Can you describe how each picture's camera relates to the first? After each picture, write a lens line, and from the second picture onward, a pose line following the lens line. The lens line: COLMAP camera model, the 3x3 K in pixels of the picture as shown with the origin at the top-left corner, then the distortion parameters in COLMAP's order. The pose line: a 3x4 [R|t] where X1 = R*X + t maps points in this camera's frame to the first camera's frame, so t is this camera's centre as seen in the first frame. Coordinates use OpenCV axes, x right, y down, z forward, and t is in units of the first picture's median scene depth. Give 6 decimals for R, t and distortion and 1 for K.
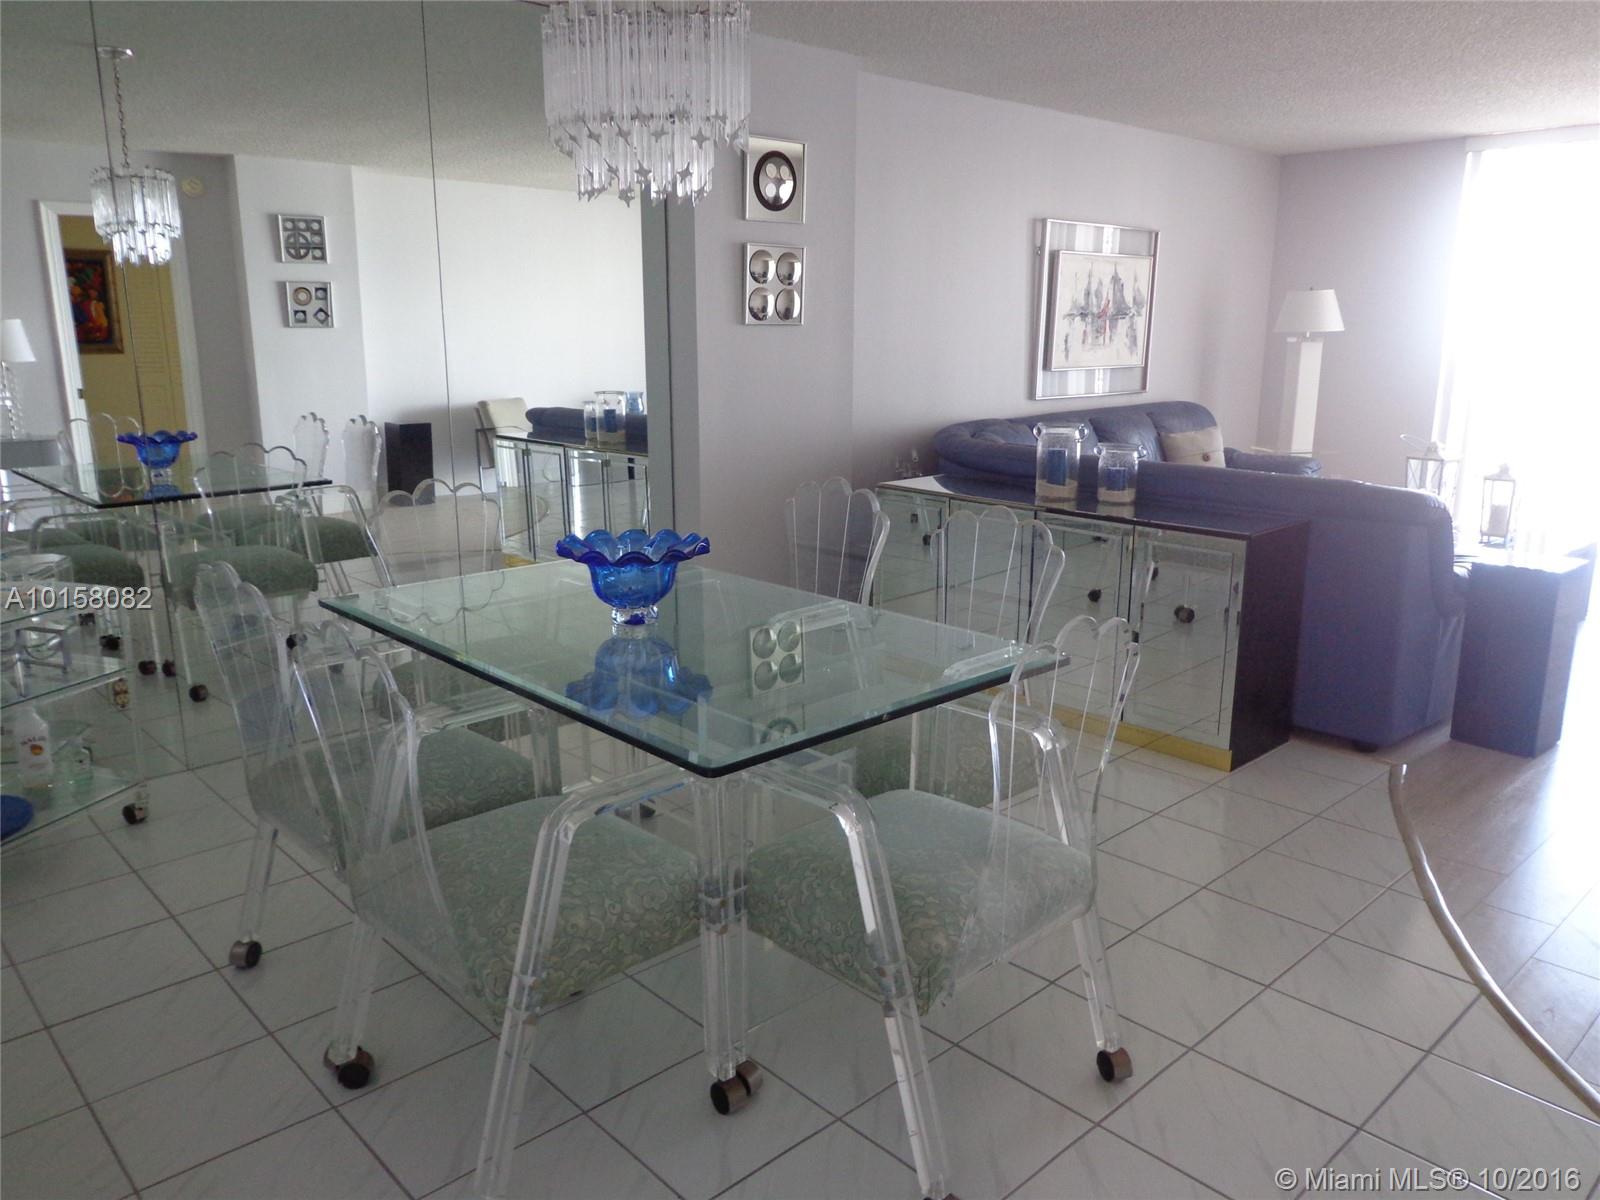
lens RADIAL K [[1169.9, 0, 800.0], [0, 1169.9, 600.0], [0, 0, 1]] dist [0.002720, 0.000434]
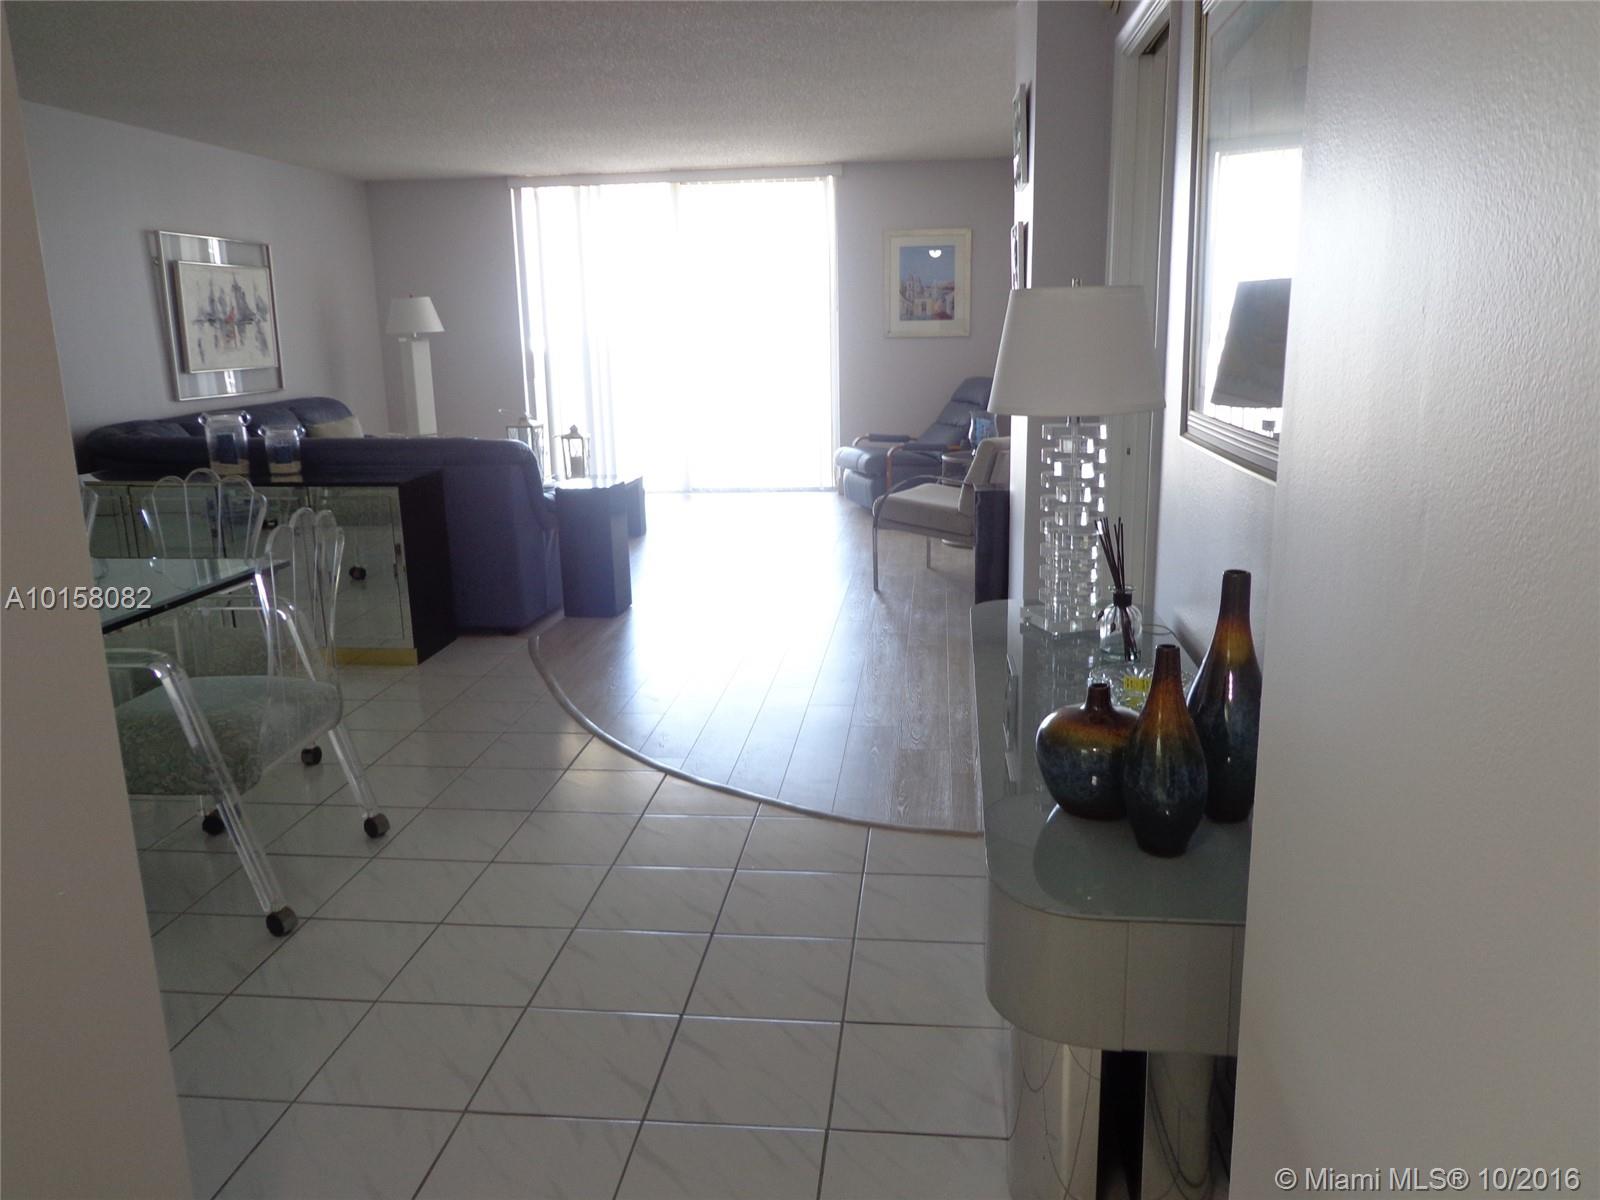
lens RADIAL K [[1190.1, 0, 800.0], [0, 1190.1, 600.0], [0, 0, 1]] dist [-0.000036, 0.002743]
pose [[0.761757, -0.161403, 0.627435, -0.085505], [0.167807, 0.984574, 0.049543, 0.053315], [-0.625753, 0.067548, 0.777091, -0.200346]]
